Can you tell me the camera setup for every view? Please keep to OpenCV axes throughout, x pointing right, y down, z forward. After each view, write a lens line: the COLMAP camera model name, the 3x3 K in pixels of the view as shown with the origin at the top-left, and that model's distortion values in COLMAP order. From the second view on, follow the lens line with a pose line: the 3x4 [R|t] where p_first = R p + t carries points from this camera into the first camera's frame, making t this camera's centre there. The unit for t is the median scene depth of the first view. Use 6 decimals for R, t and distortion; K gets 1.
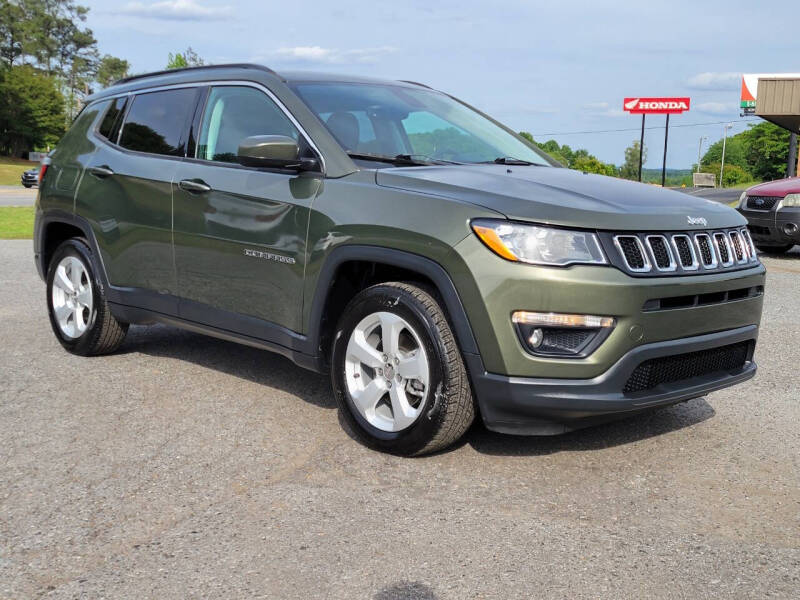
lens RADIAL K [[1003.2, 0, 387.8], [0, 1003.2, 329.9], [0, 0, 1]] dist [0.045154, 0.000000]
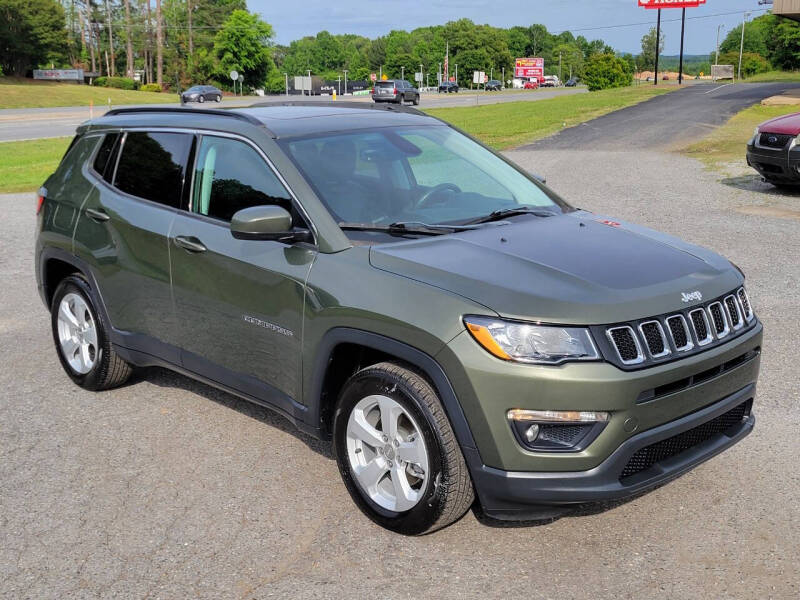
lens RADIAL K [[1003.2, 0, 402.7], [0, 1003.2, 321.3], [0, 0, 1]] dist [0.045154, 0.000000]
pose [[0.999289, -0.037155, -0.006358, 0.024381], [0.037572, 0.995370, 0.088466, -0.168925], [0.003041, -0.088642, 0.996059, 0.002939]]
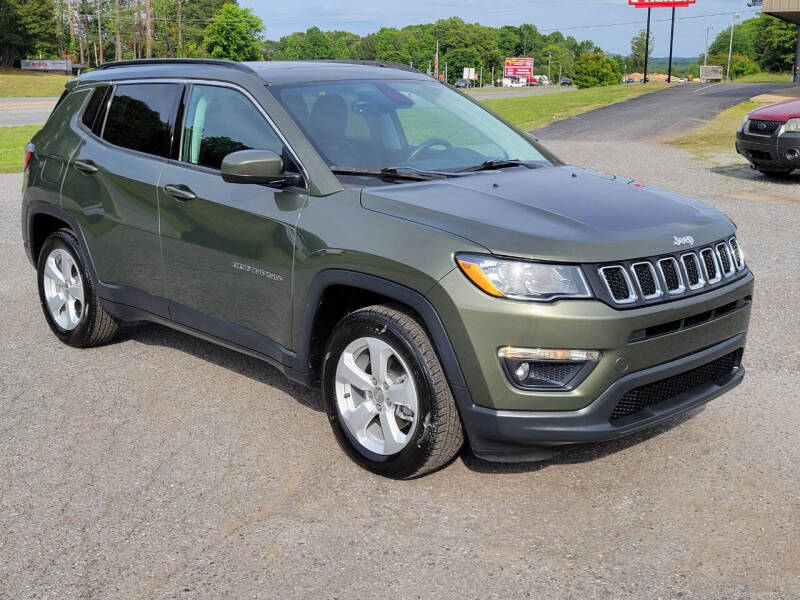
lens RADIAL K [[1003.2, 0, 401.3], [0, 1003.2, 320.1], [0, 0, 1]] dist [0.045154, 0.000000]
pose [[0.999675, -0.024884, 0.005519, 0.019173], [0.024290, 0.995686, 0.089556, -0.116182], [-0.007724, -0.089393, 0.995966, 0.004941]]
